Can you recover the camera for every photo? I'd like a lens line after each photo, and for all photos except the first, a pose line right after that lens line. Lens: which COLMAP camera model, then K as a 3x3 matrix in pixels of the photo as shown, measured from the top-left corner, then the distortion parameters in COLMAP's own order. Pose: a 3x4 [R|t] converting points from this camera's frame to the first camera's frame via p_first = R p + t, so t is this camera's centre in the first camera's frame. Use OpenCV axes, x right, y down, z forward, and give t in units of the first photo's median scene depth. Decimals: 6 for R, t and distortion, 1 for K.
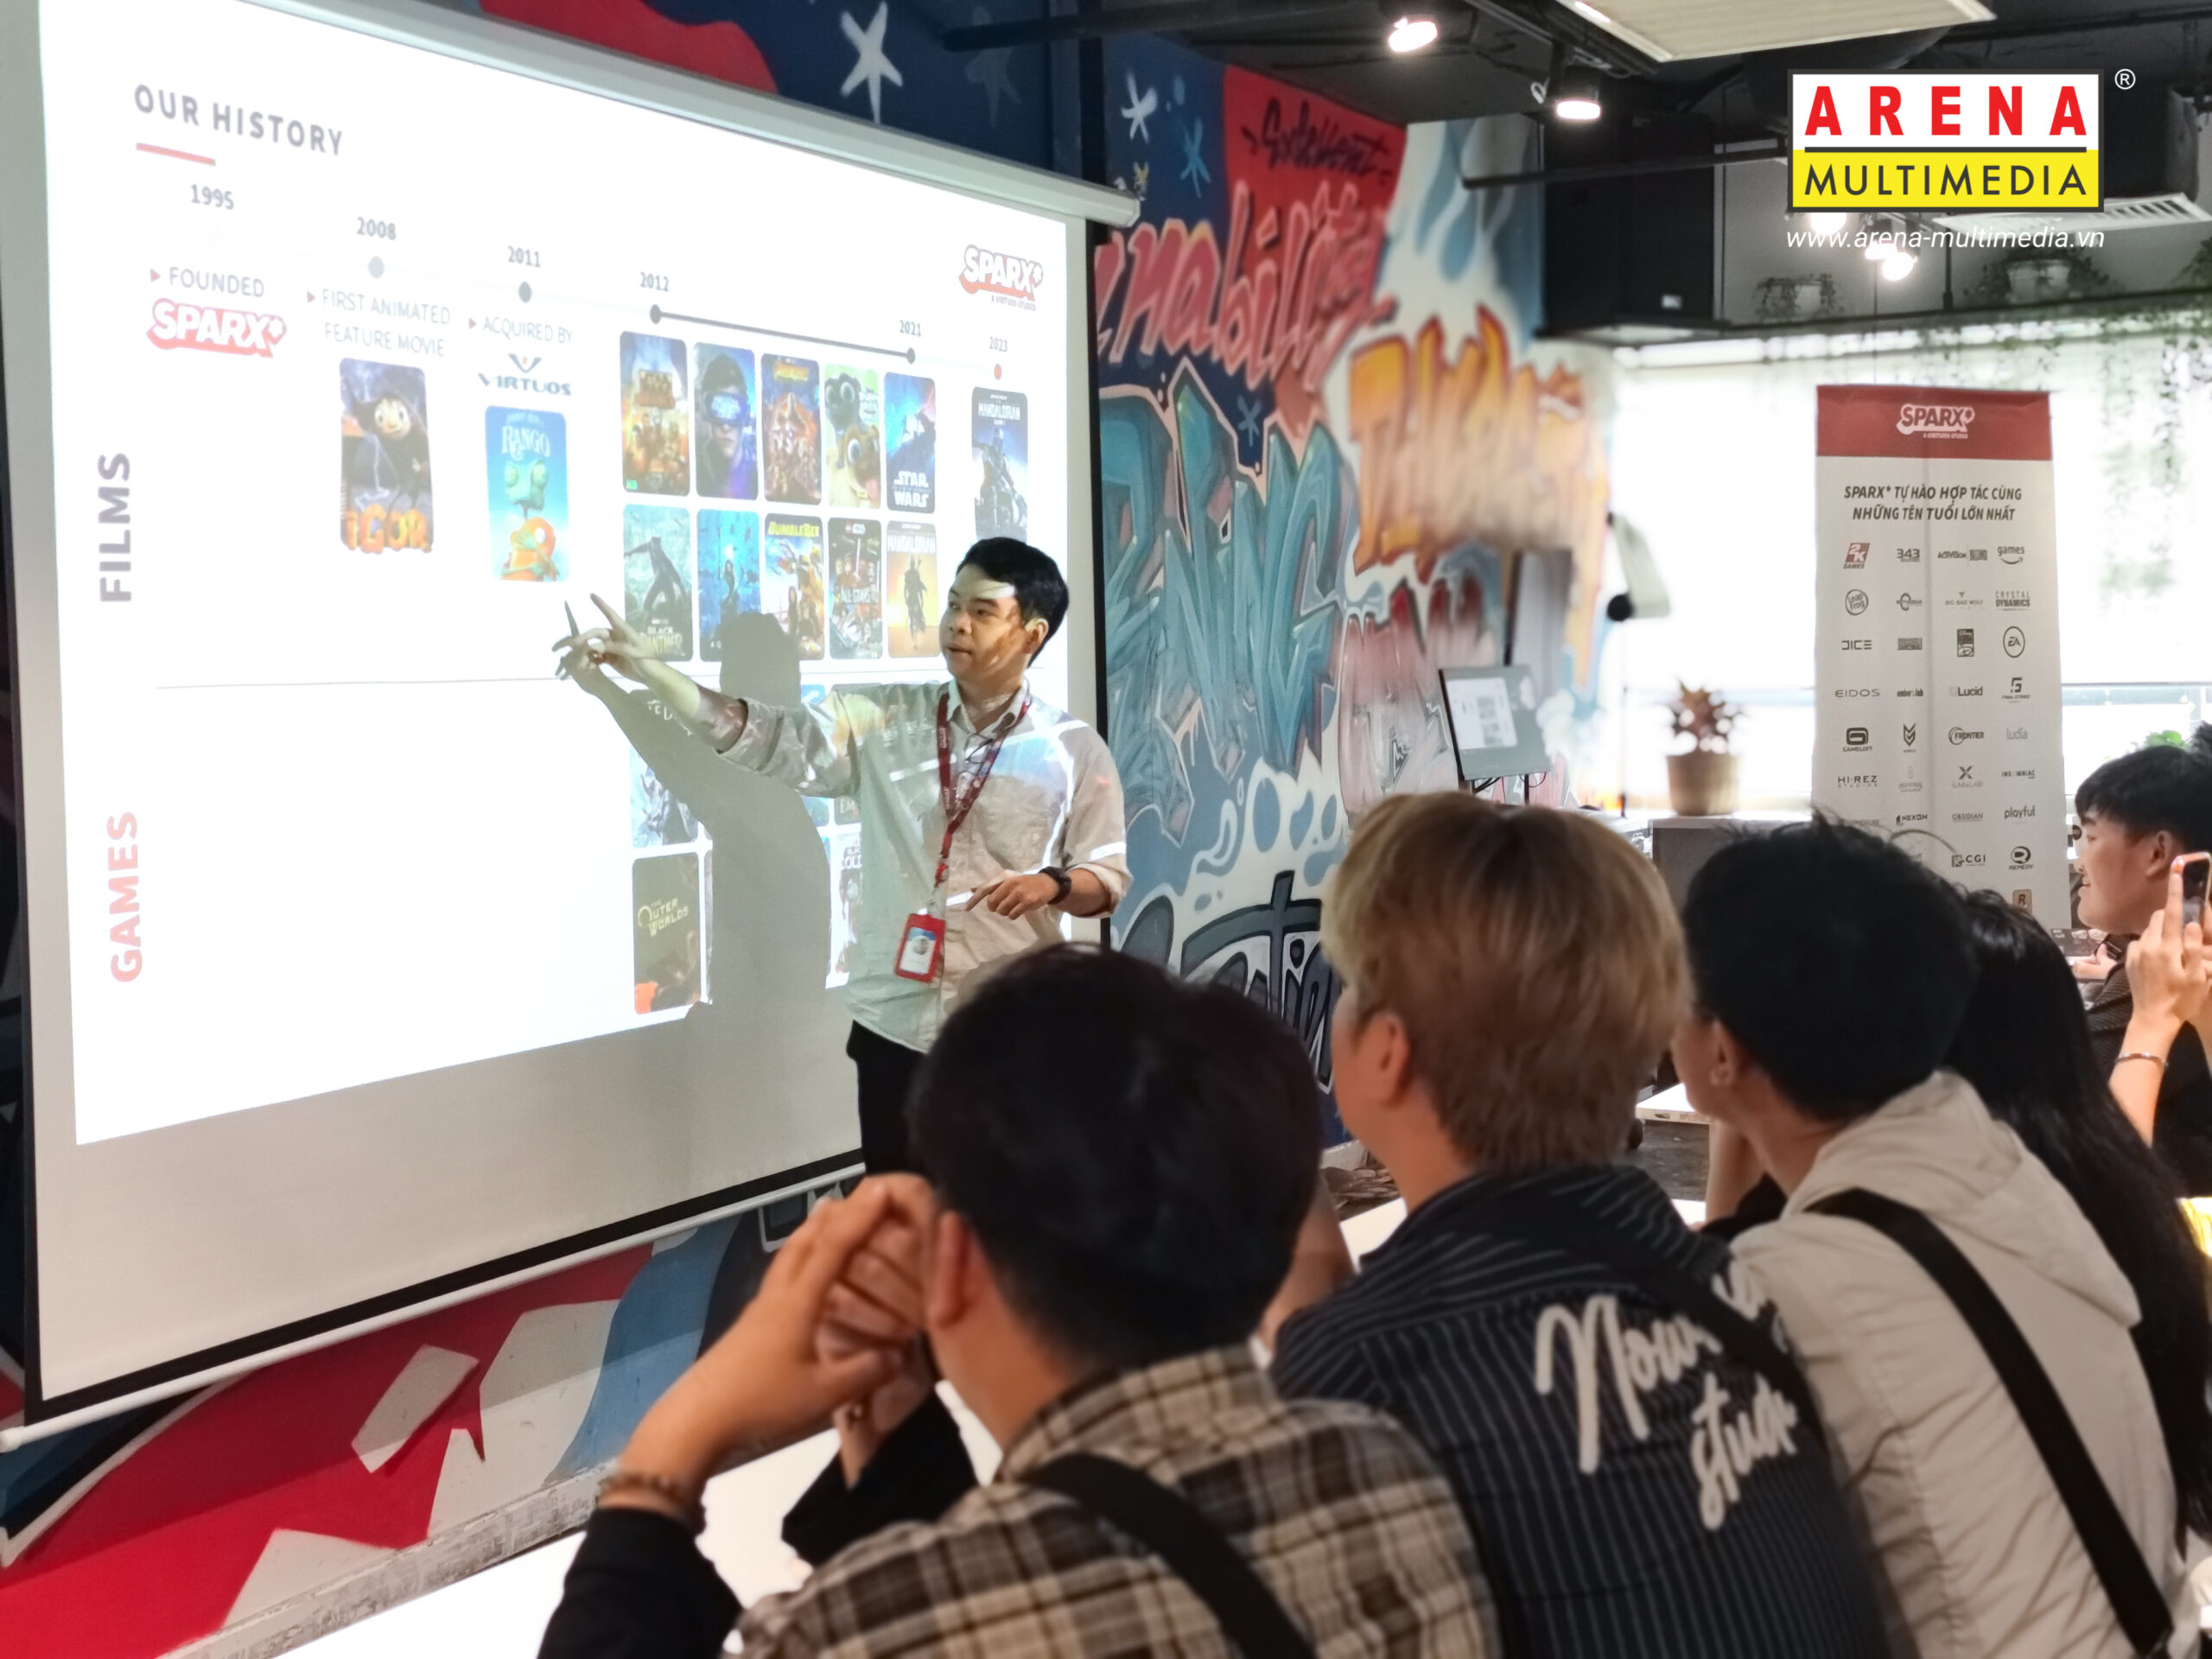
lens RADIAL K [[2880.4, 0, 1100.1], [0, 2880.4, 780.9], [0, 0, 1]] dist [0.062939, 0.000000]
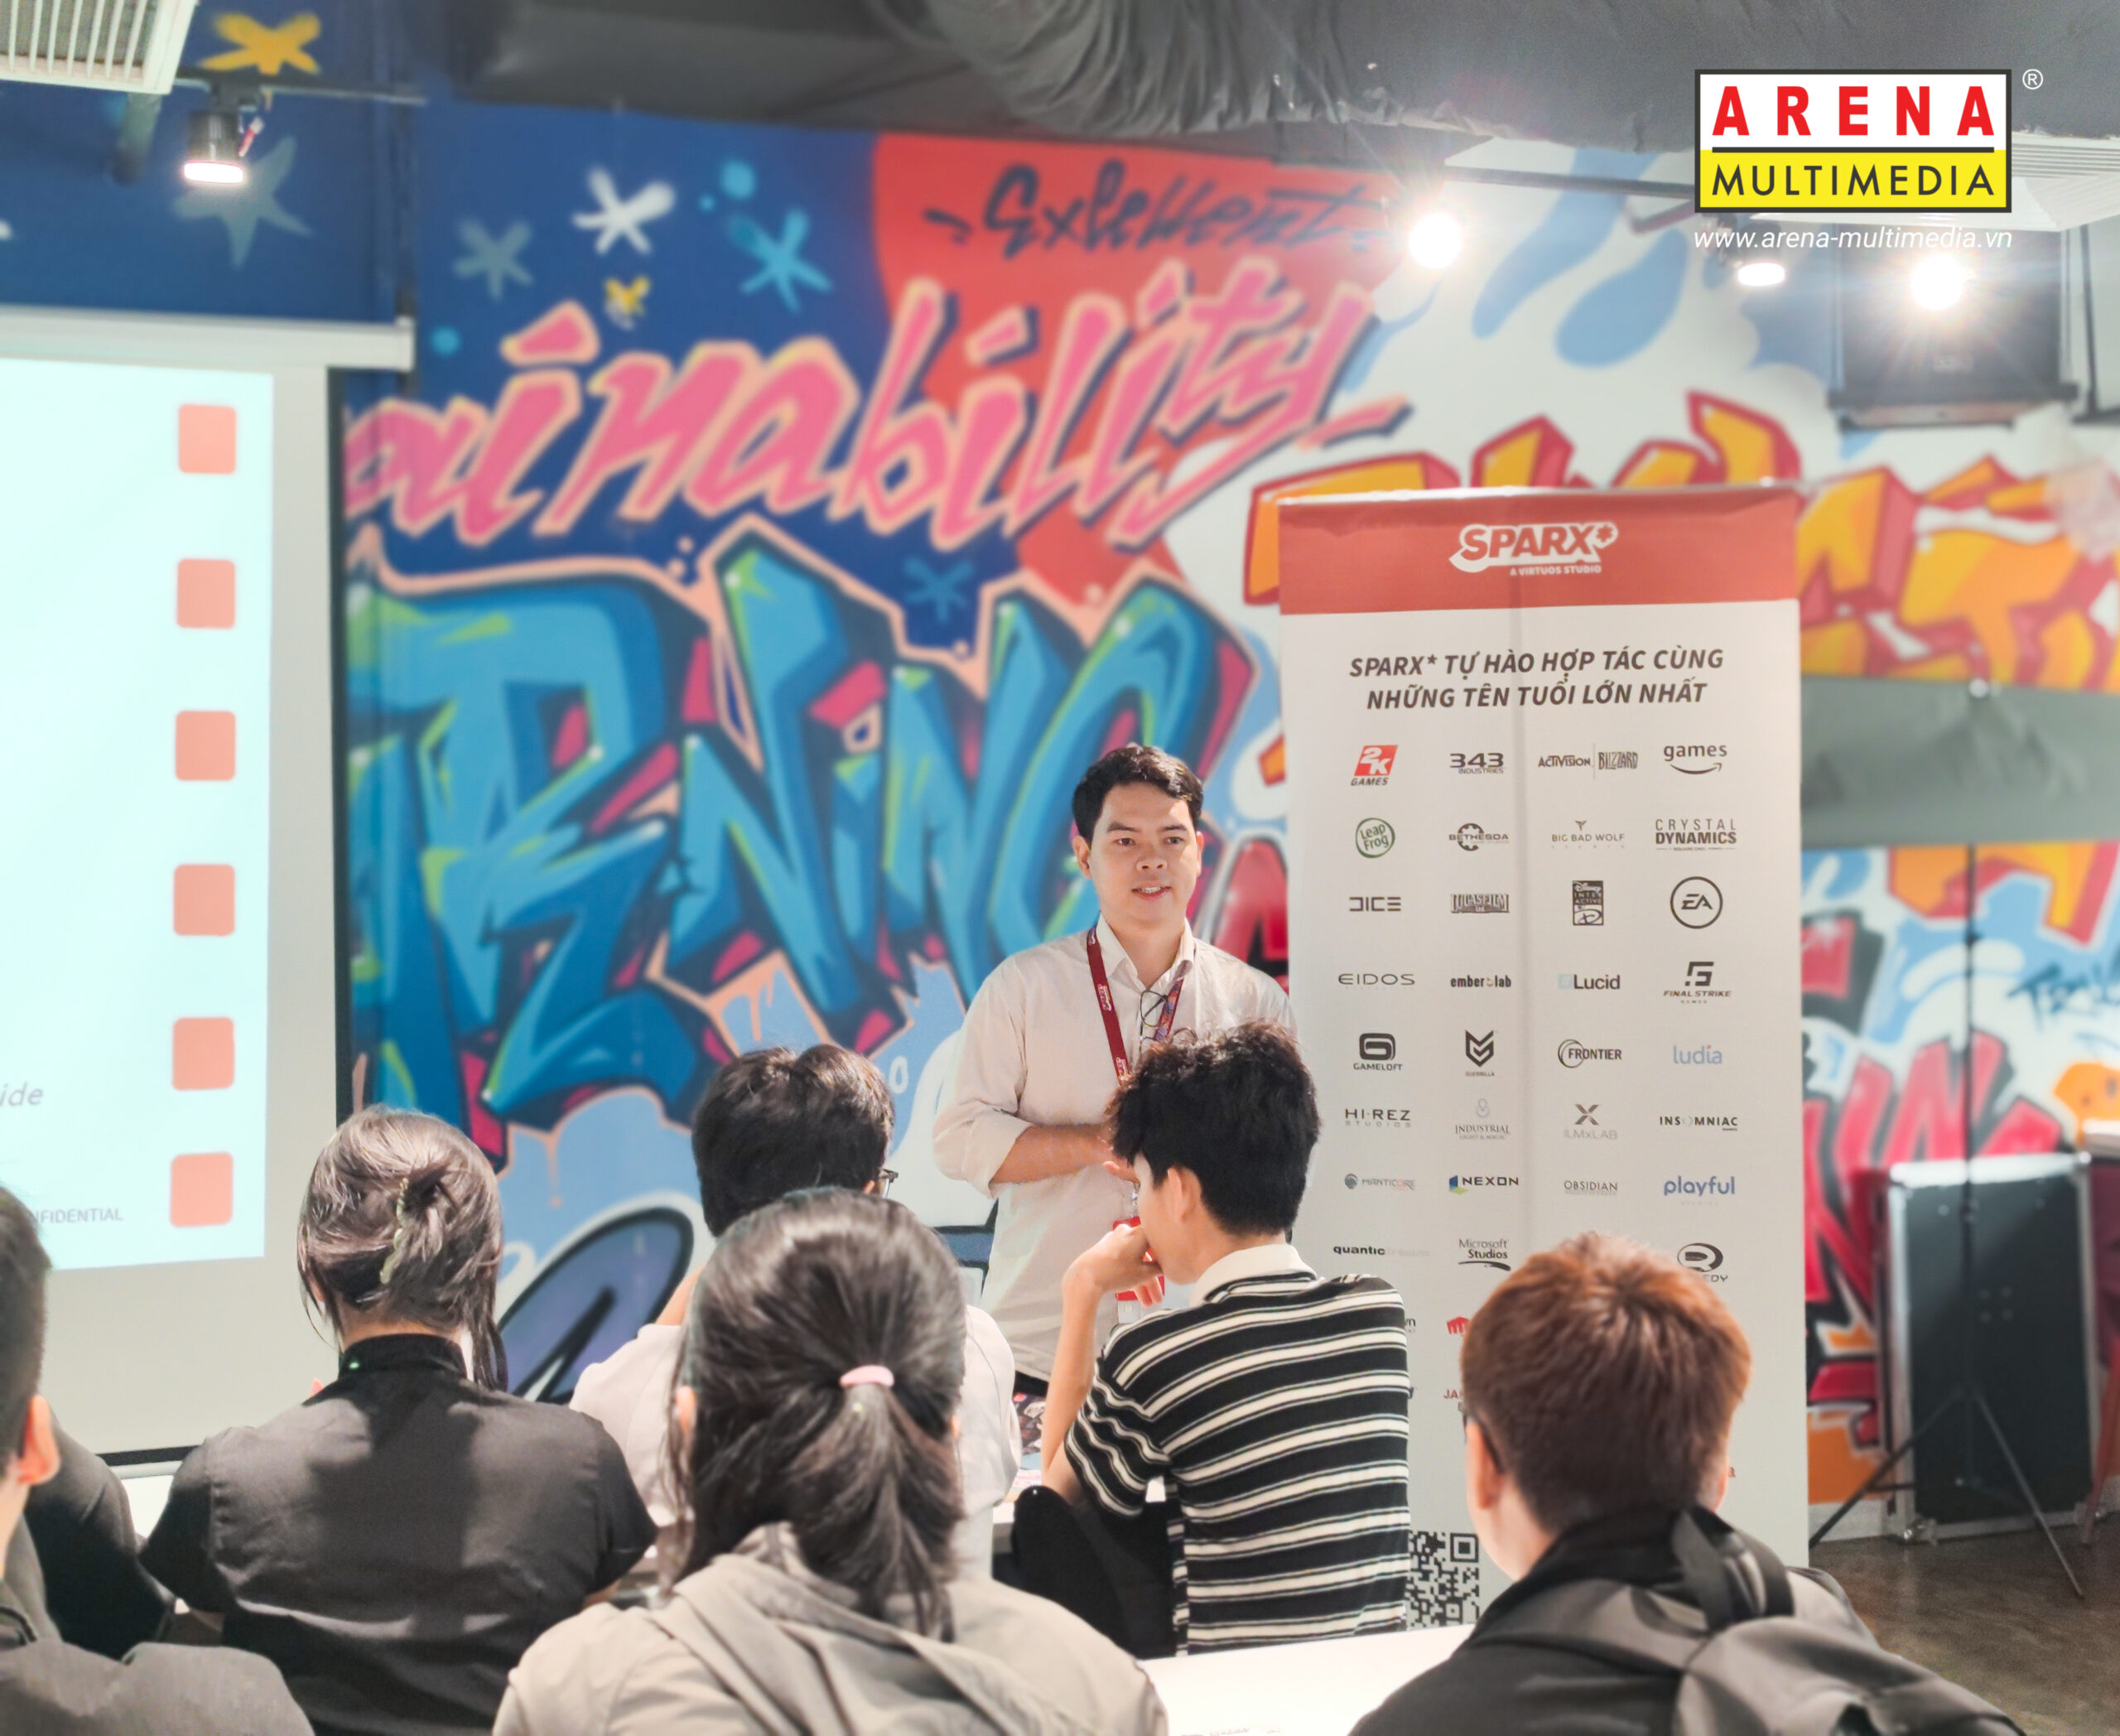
lens RADIAL K [[3012.6, 0, 1116.7], [0, 3012.6, 822.5], [0, 0, 1]] dist [0.059052, 0.000000]
pose [[0.766466, 0.003374, -0.642277, 0.628109], [-0.030695, 0.999036, -0.031382, -0.041175], [0.641552, 0.043768, 0.765830, 0.439139]]
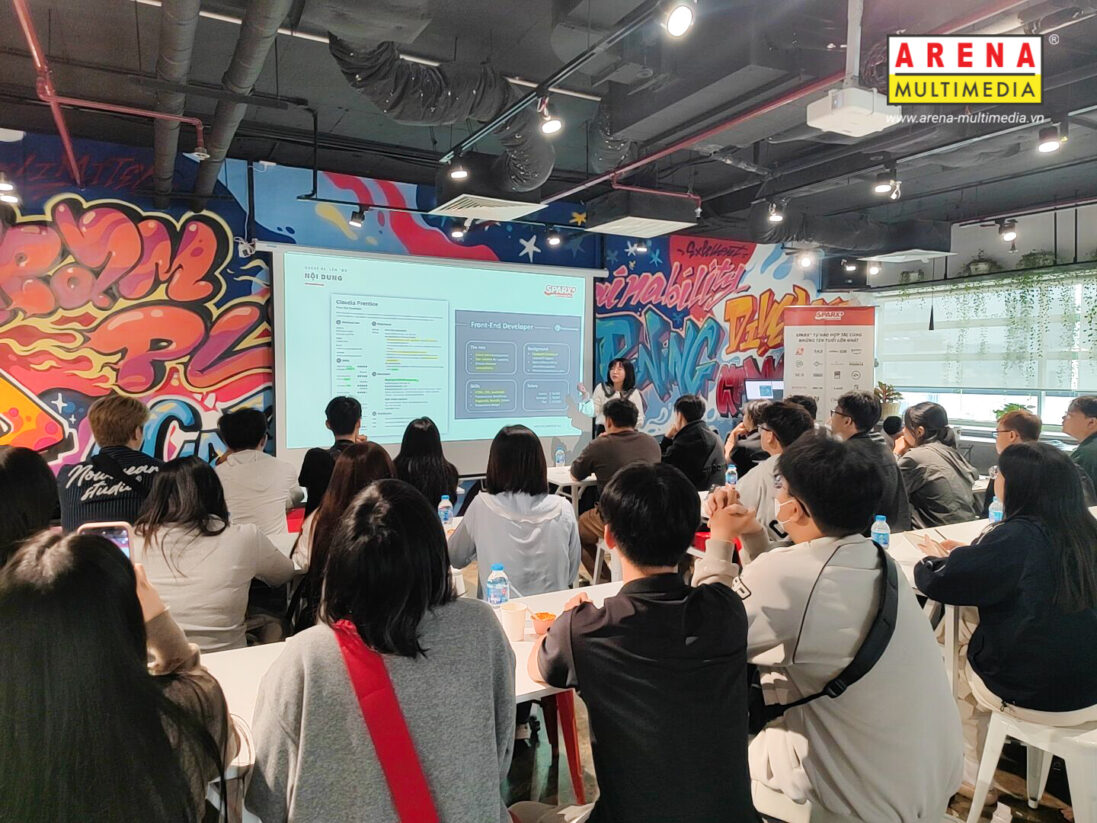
lens RADIAL K [[695.9, 0, 544.0], [0, 695.9, 389.2], [0, 0, 1]] dist [0.050654, -0.000329]
pose [[0.827355, 0.038174, -0.560380, 0.486851], [-0.045516, 0.998963, 0.000850, -0.013470], [0.559831, 0.024803, 0.828235, 0.048325]]
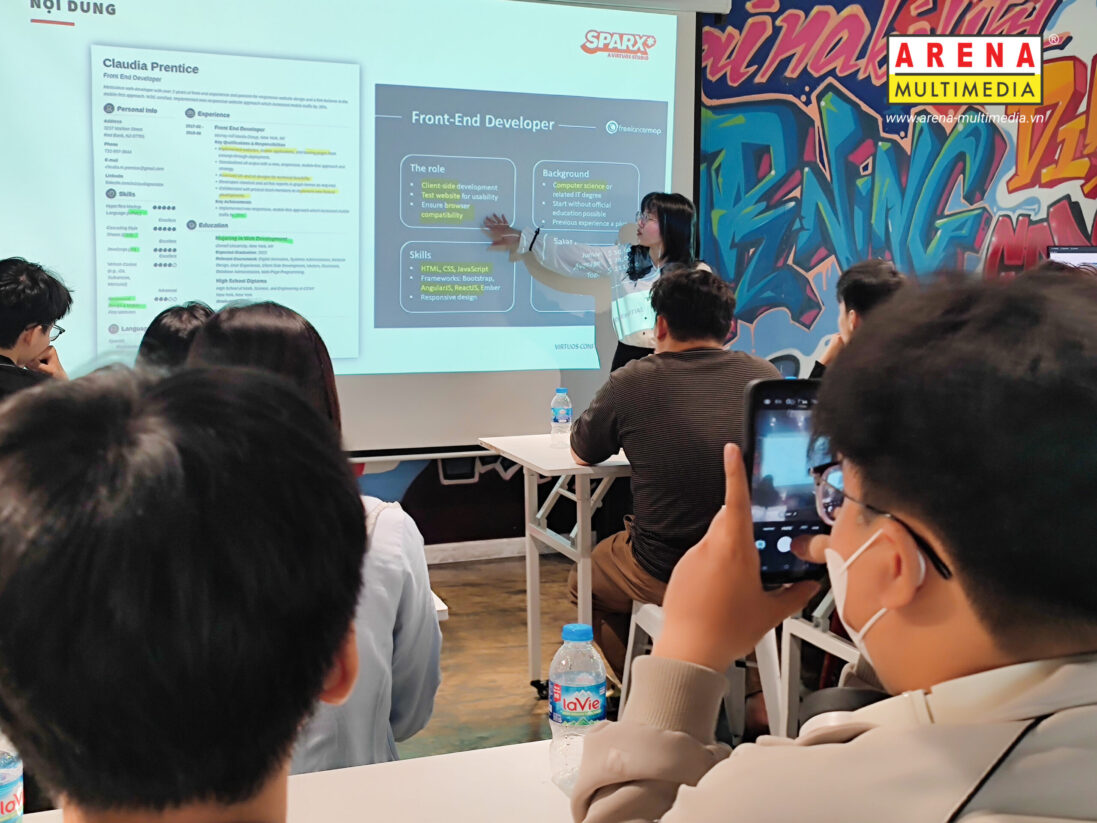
lens RADIAL K [[1379.7, 0, 533.6], [0, 1379.7, 360.7], [0, 0, 1]] dist [0.028614, 0.000000]
pose [[0.763762, 0.078644, -0.640690, 0.482421], [-0.053213, 0.996843, 0.058926, -0.002266], [0.643301, -0.010913, 0.765535, 0.163281]]
